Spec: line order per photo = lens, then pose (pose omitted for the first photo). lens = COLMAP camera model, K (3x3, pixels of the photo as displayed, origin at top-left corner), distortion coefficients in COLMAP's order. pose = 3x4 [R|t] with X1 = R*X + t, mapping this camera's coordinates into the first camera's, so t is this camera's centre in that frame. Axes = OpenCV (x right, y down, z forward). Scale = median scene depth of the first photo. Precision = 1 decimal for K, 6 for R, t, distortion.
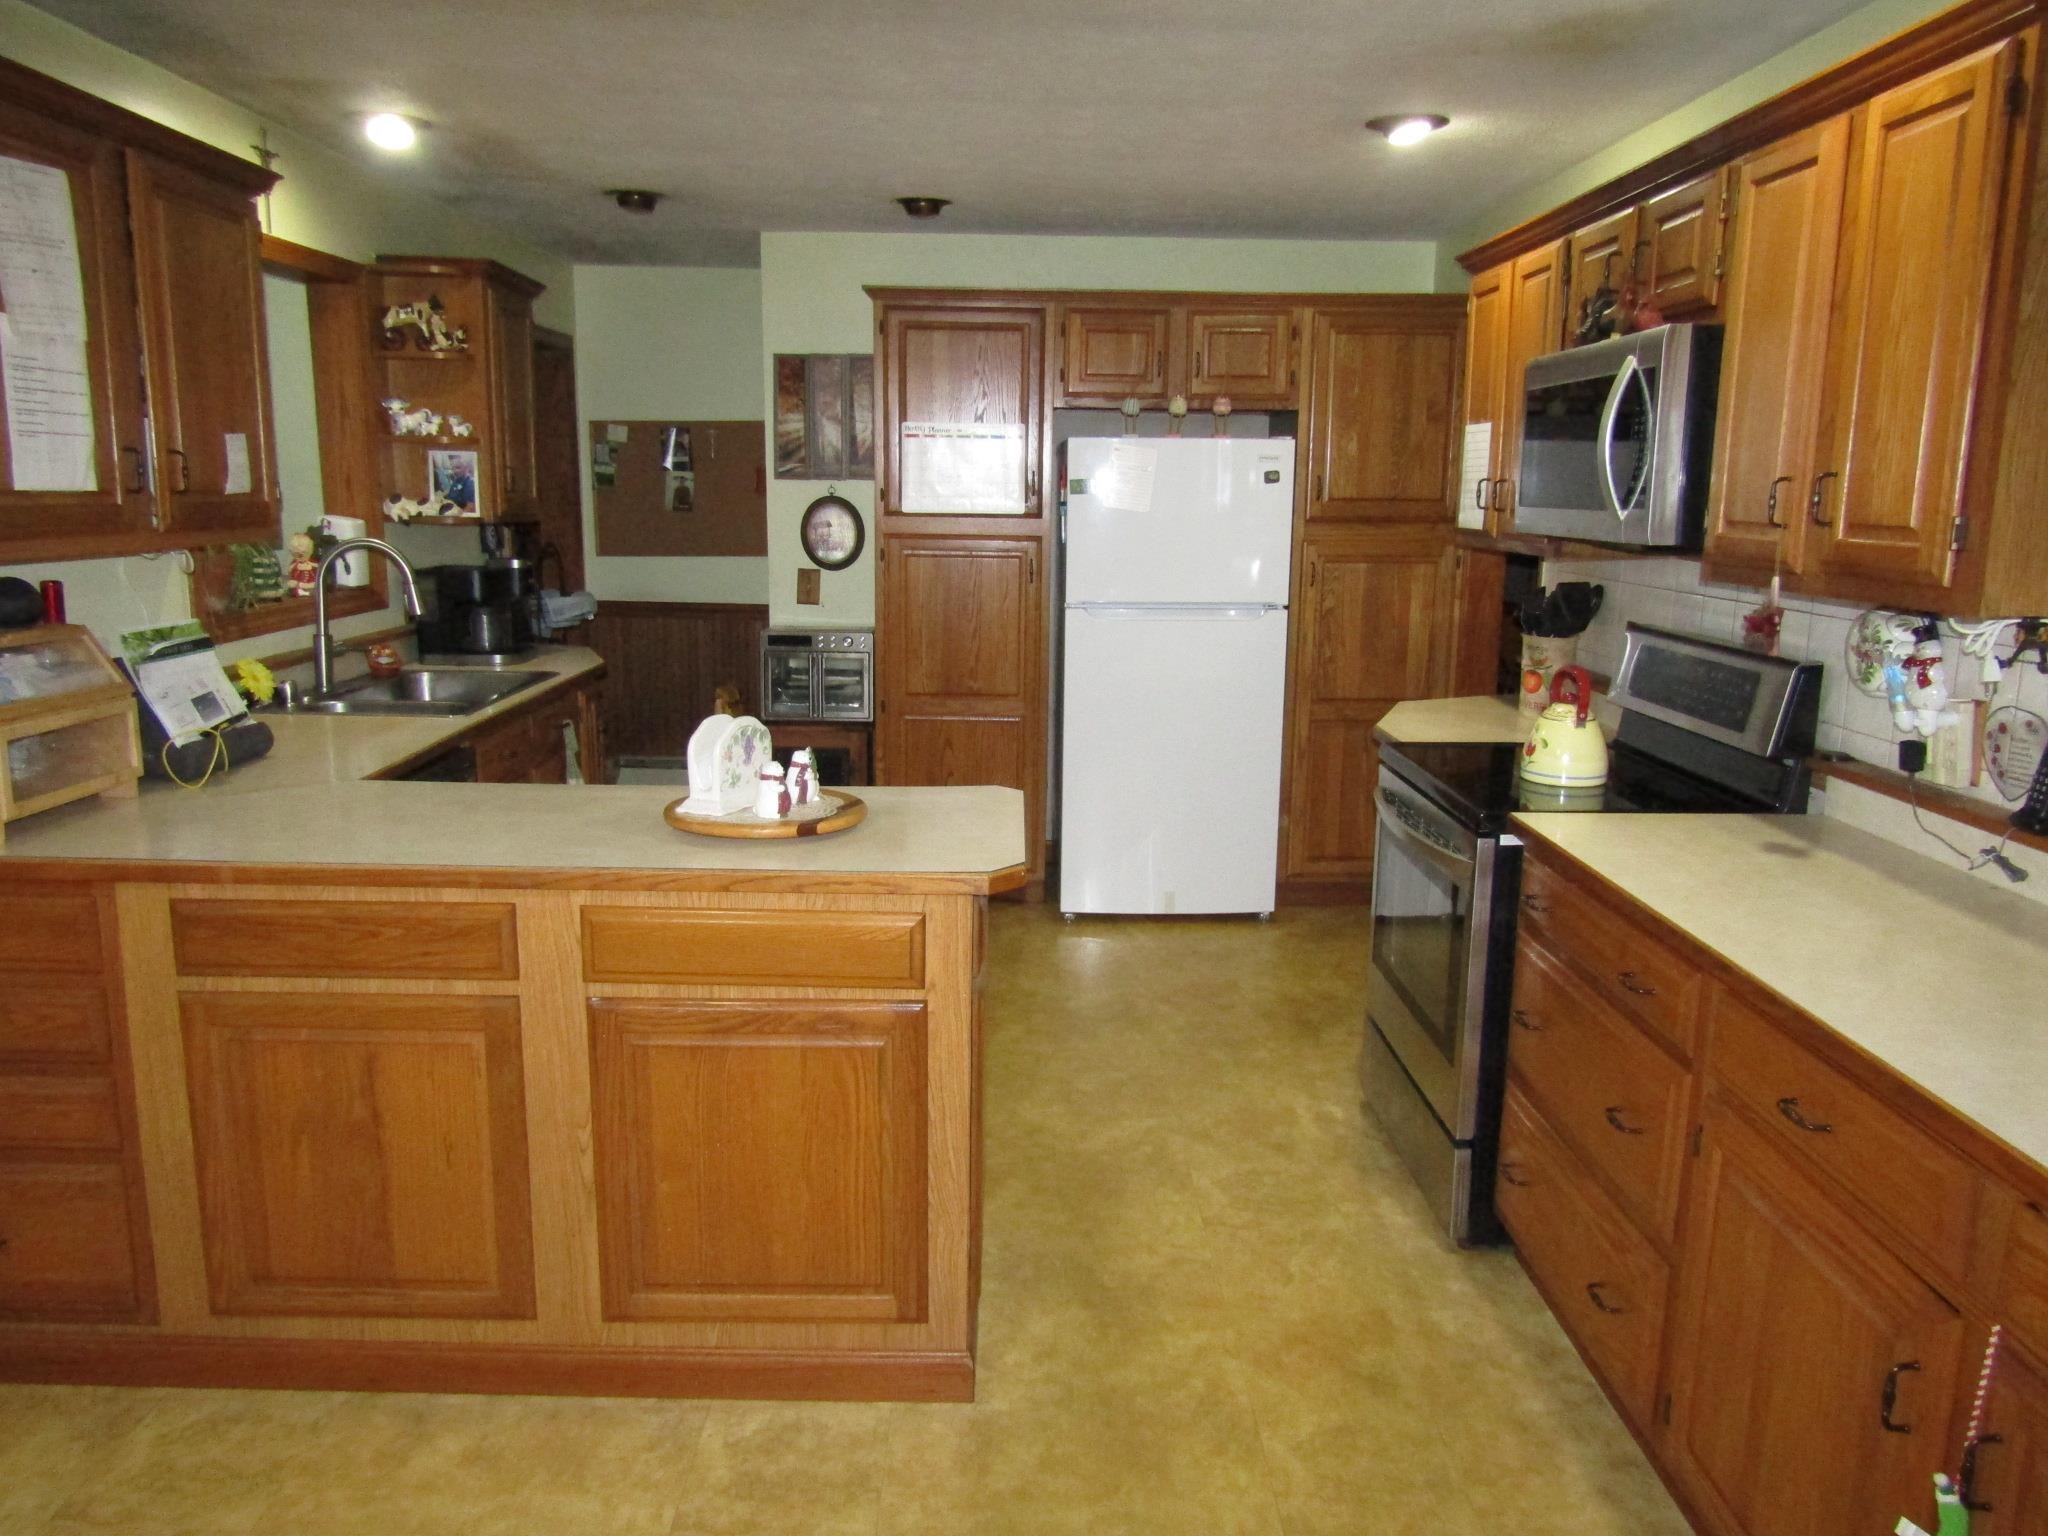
lens RADIAL K [[1451.4, 0, 1036.6], [0, 1451.4, 766.1], [0, 0, 1]] dist [-0.014192, 0.005574]
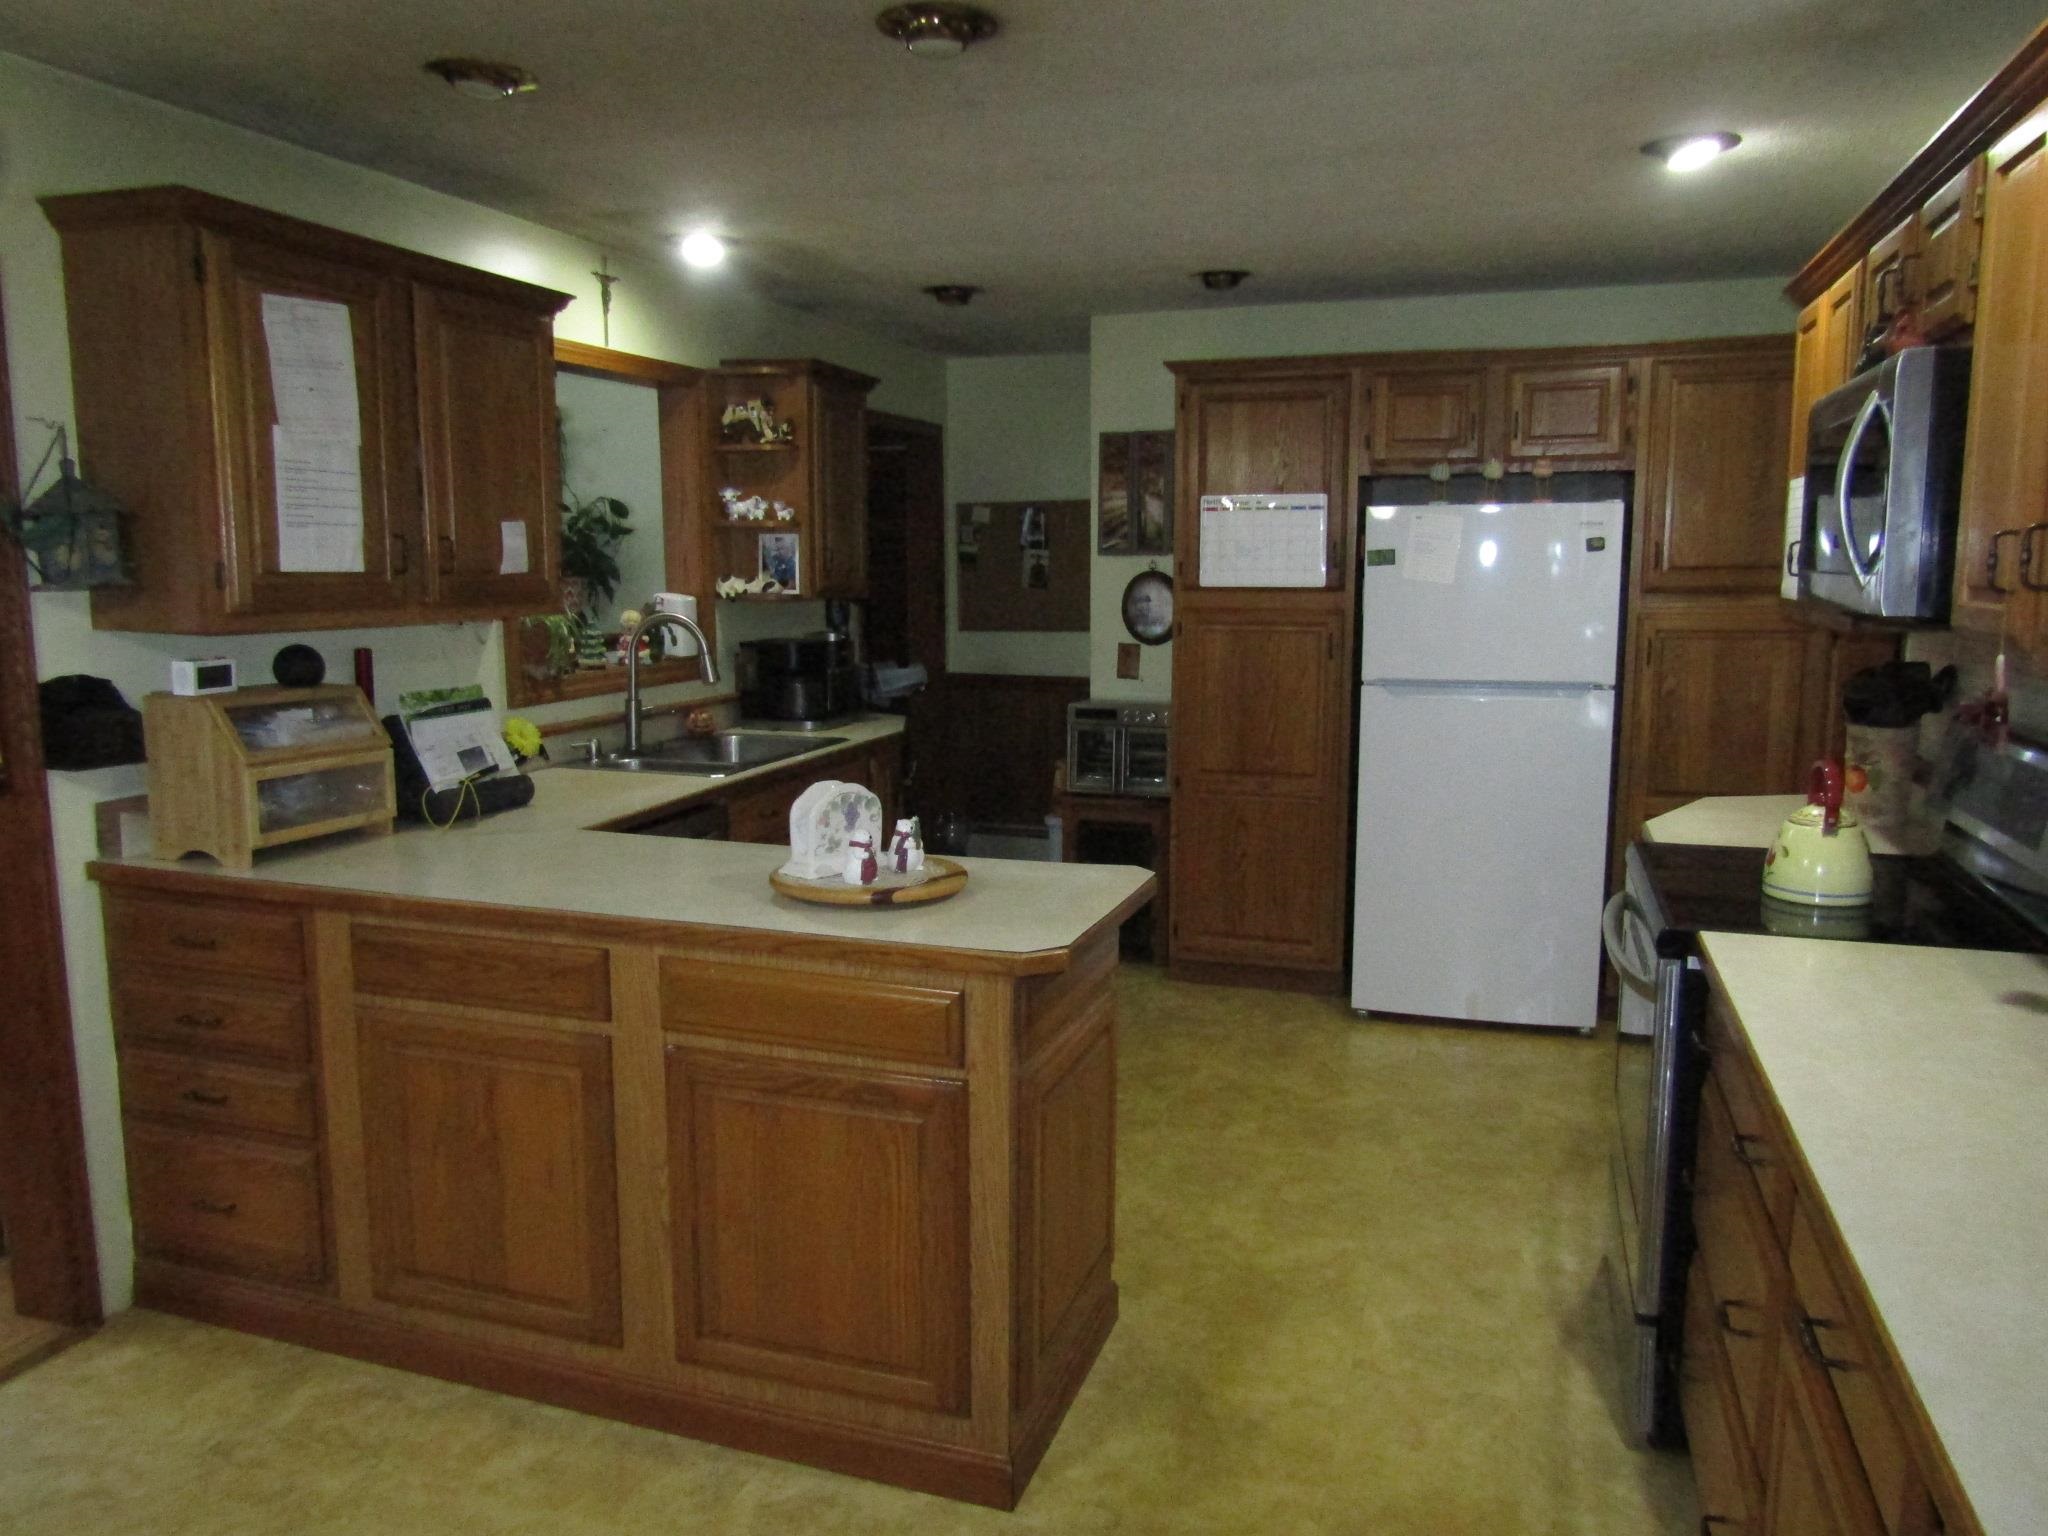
lens RADIAL K [[1451.4, 0, 1035.8], [0, 1451.4, 766.7], [0, 0, 1]] dist [-0.014192, 0.005574]
pose [[0.943403, 0.032310, -0.330072, 0.212920], [-0.049413, 0.997828, -0.043557, -0.006691], [0.327948, 0.057402, 0.942950, 0.064574]]
